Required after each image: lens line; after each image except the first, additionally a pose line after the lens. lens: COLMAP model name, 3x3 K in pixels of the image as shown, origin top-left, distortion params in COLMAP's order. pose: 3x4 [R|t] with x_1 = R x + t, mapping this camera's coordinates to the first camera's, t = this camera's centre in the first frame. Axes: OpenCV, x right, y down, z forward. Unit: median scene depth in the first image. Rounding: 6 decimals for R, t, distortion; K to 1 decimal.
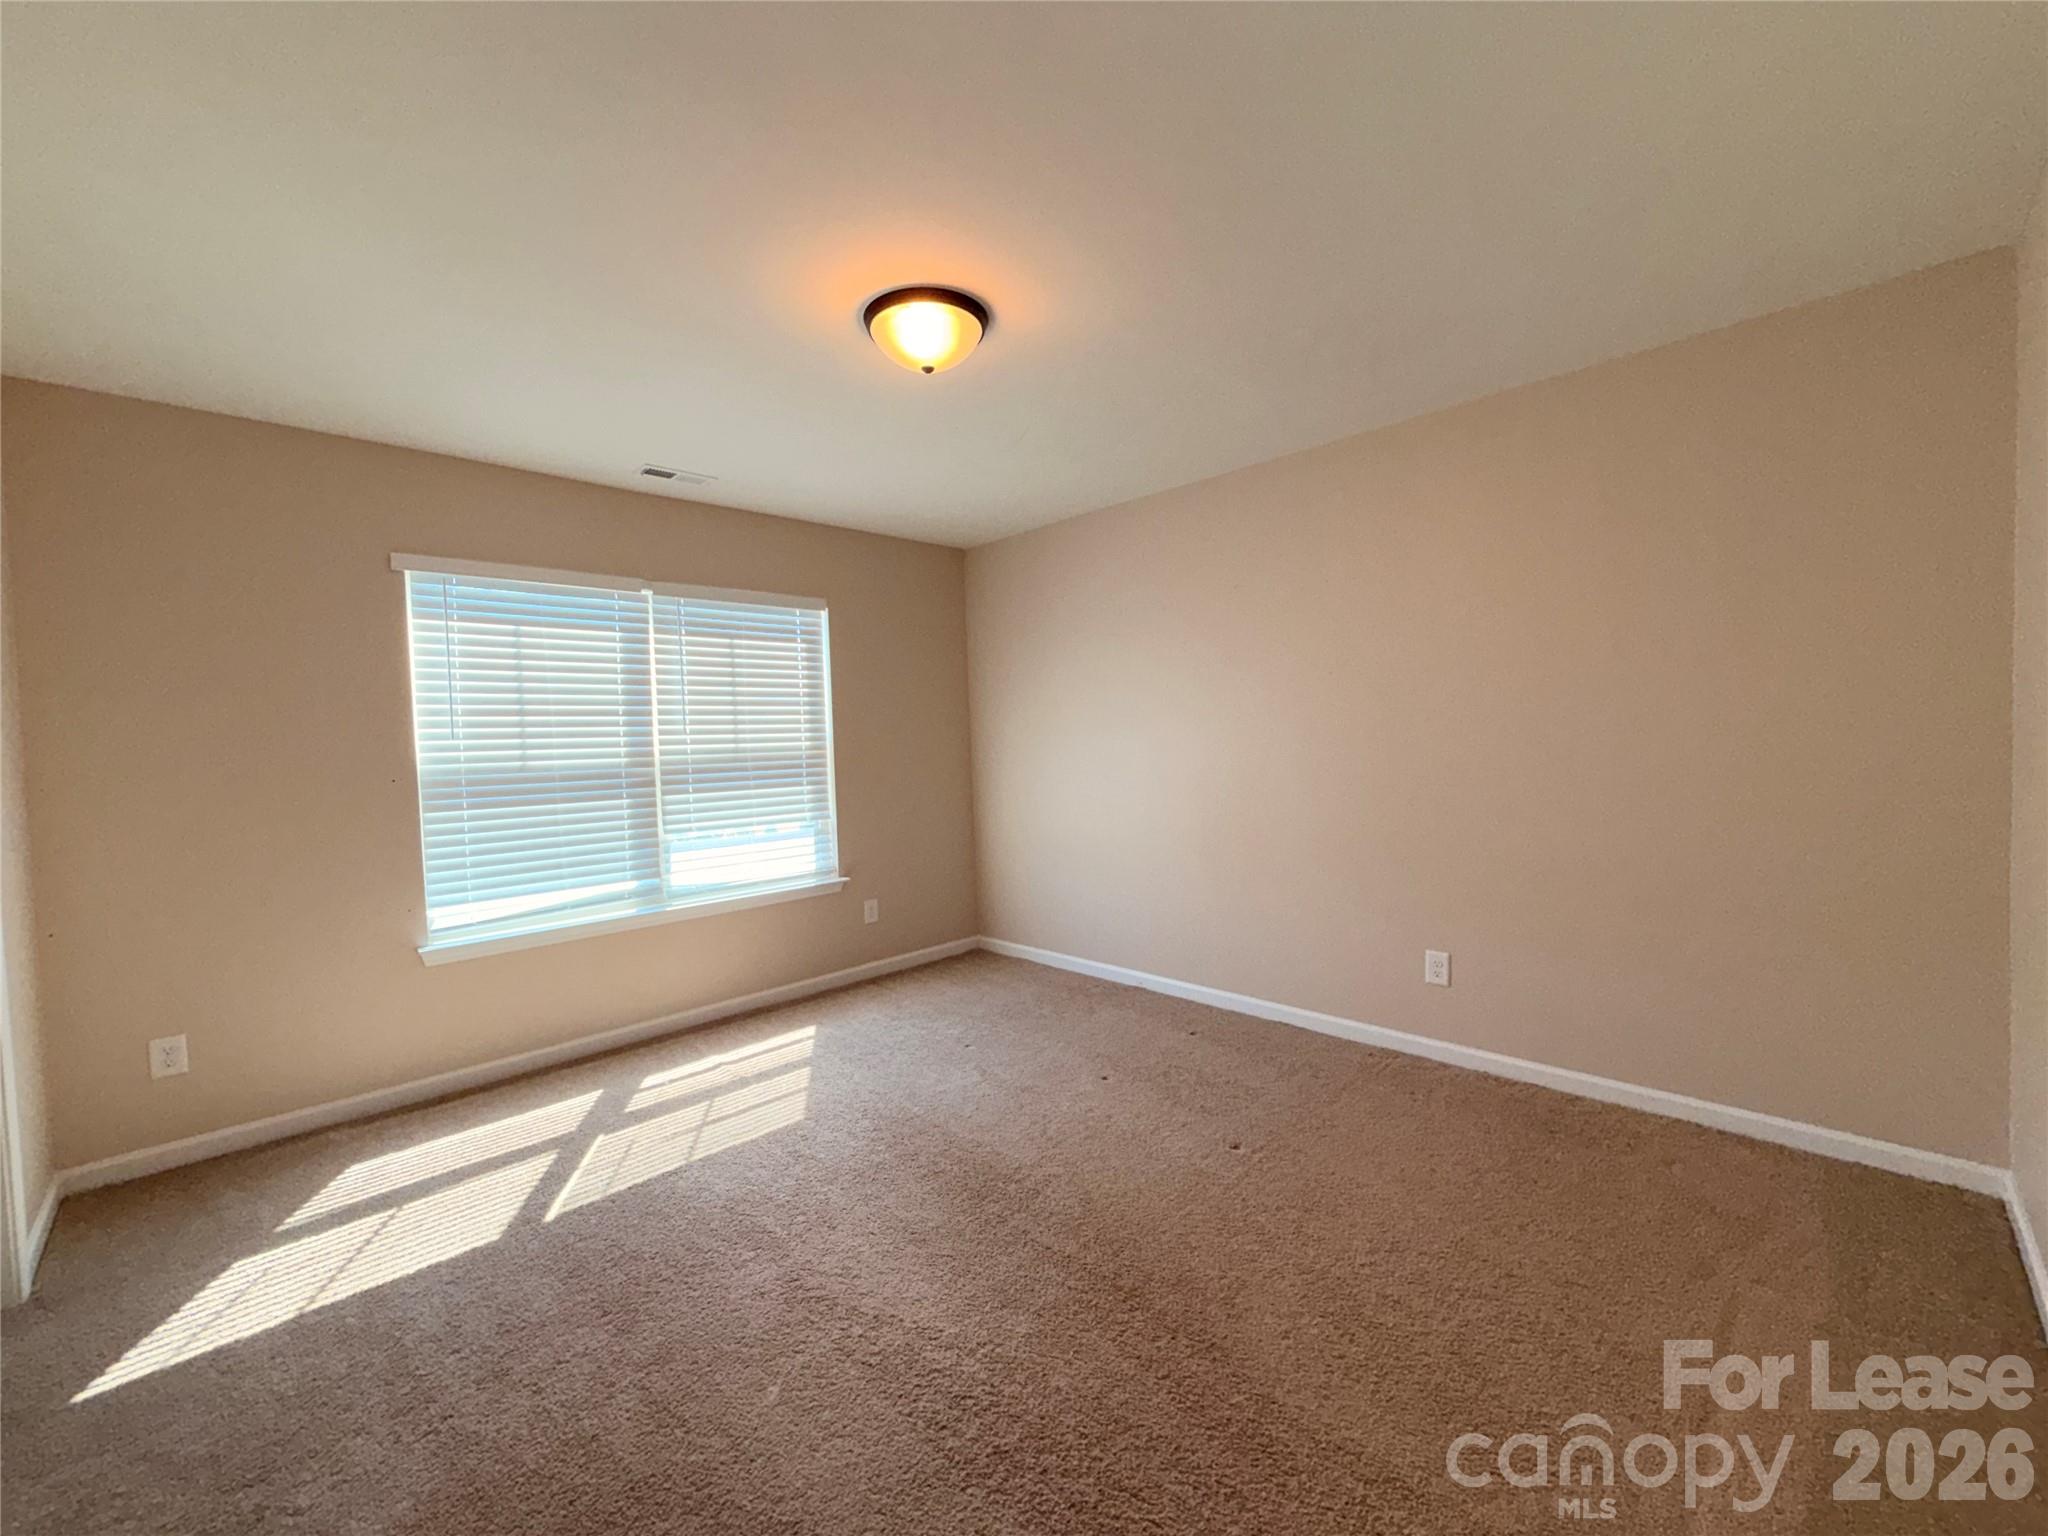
lens RADIAL K [[813.5, 0, 1016.1], [0, 813.5, 764.9], [0, 0, 1]] dist [0.000349, 0.000010]
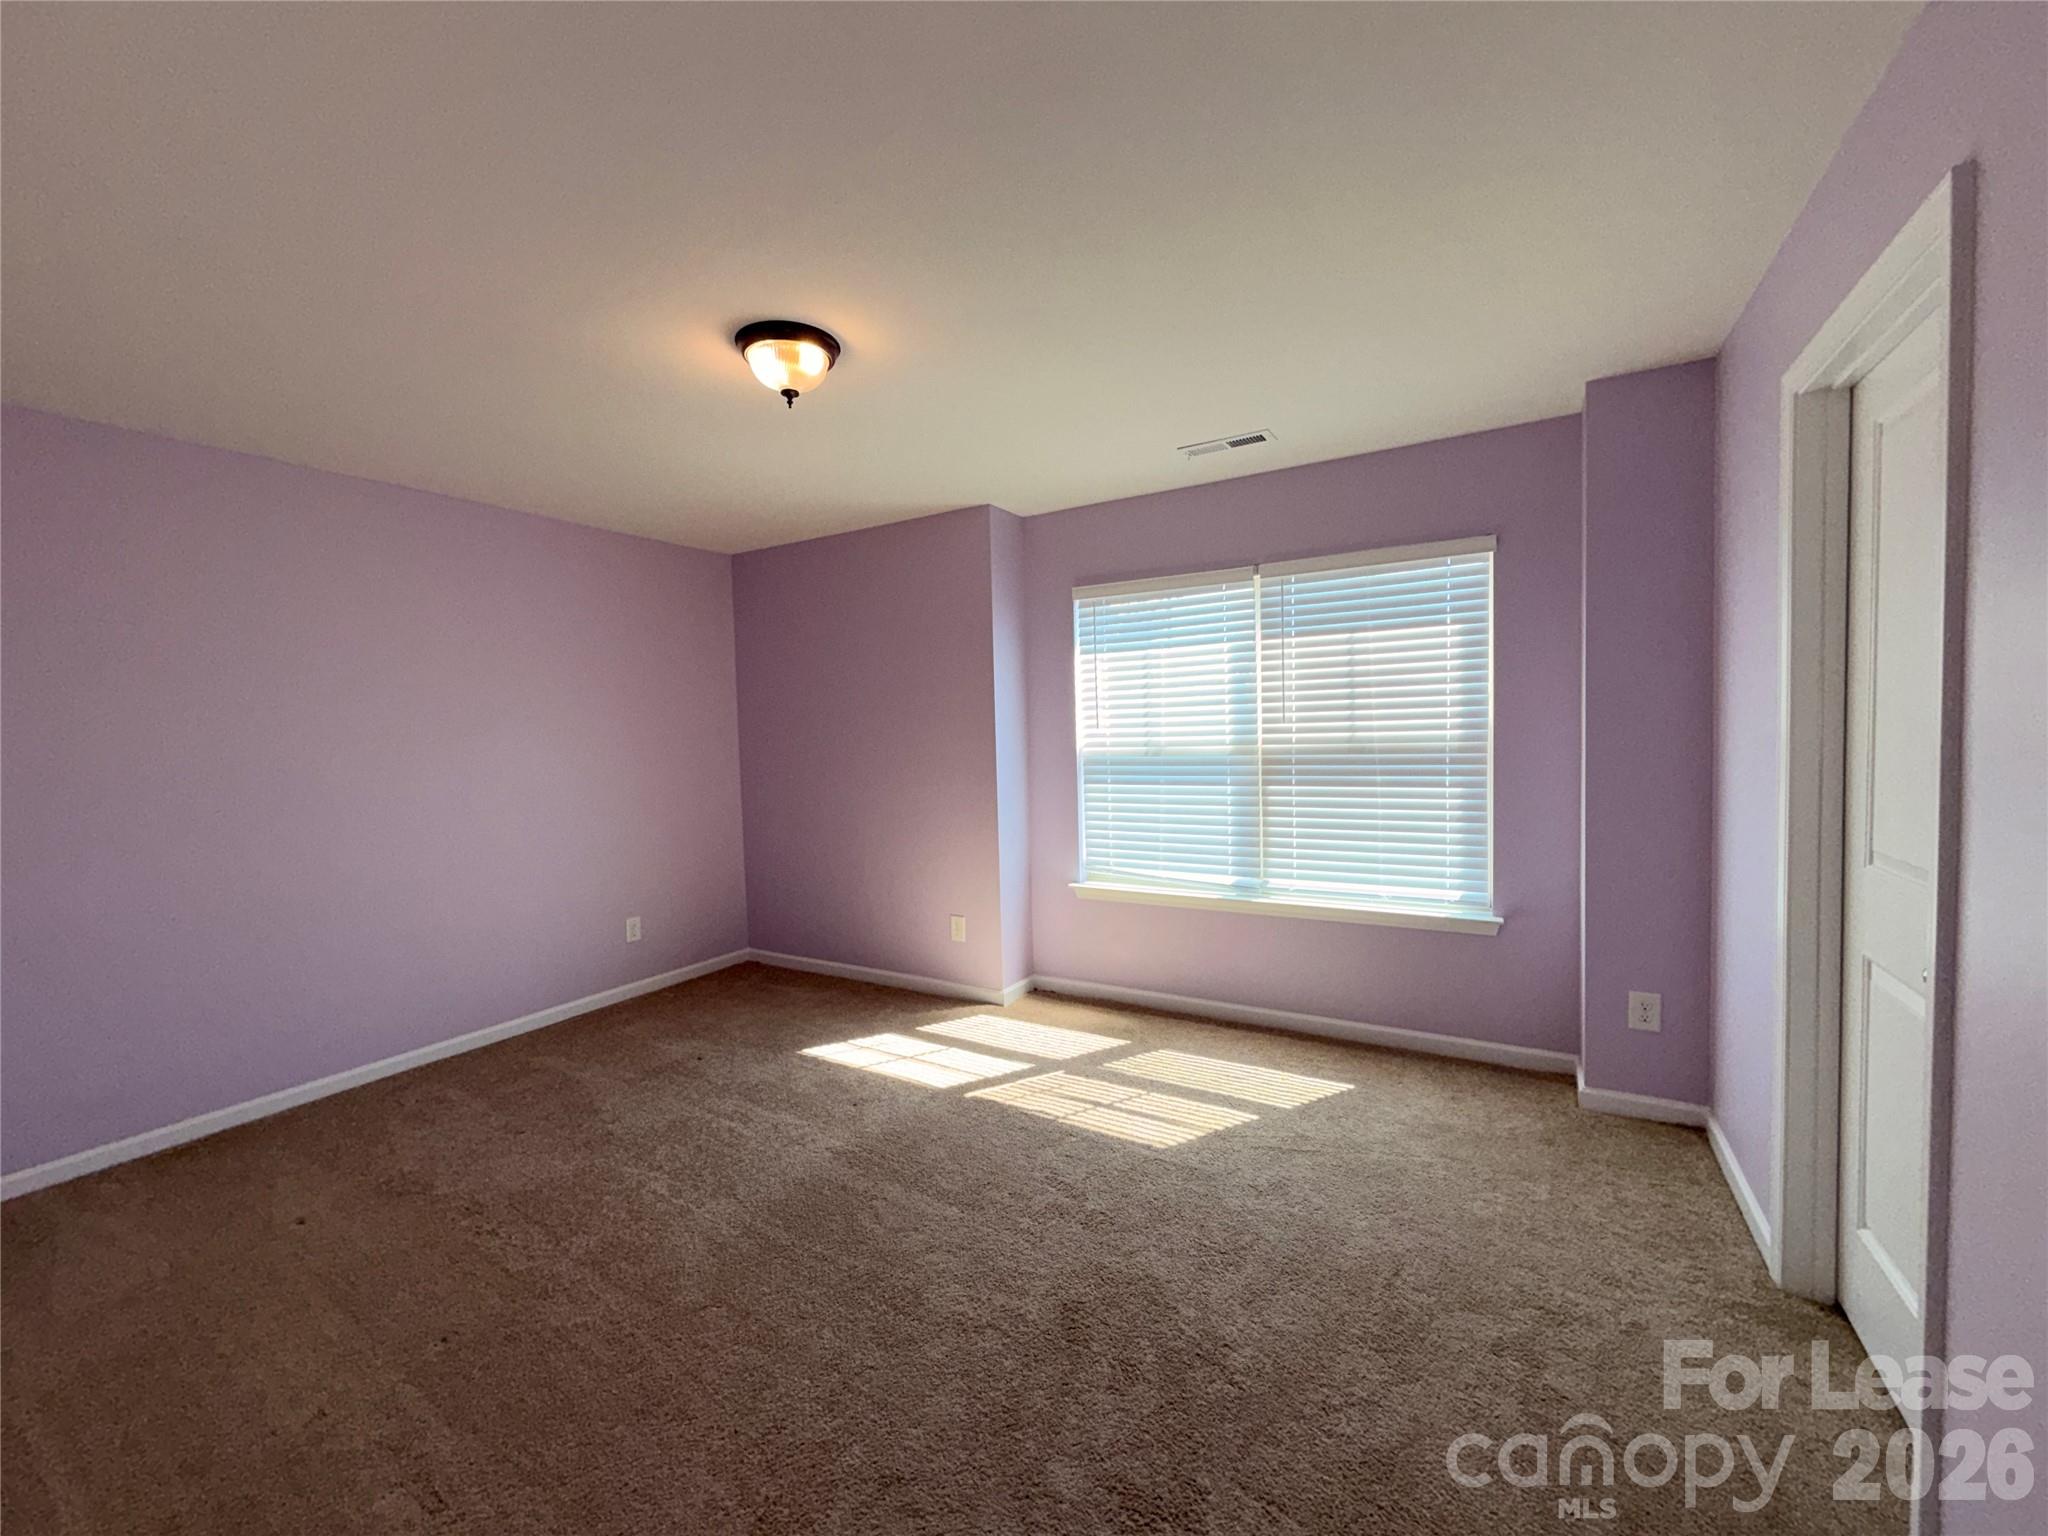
lens RADIAL K [[813.5, 0, 1016.1], [0, 813.5, 764.9], [0, 0, 1]] dist [0.000349, 0.000010]
pose [[0.274157, 0.051849, -0.960286, 0.415956], [-0.018580, 0.998645, 0.048616, -0.028479], [0.961506, 0.004514, 0.274749, 0.447927]]
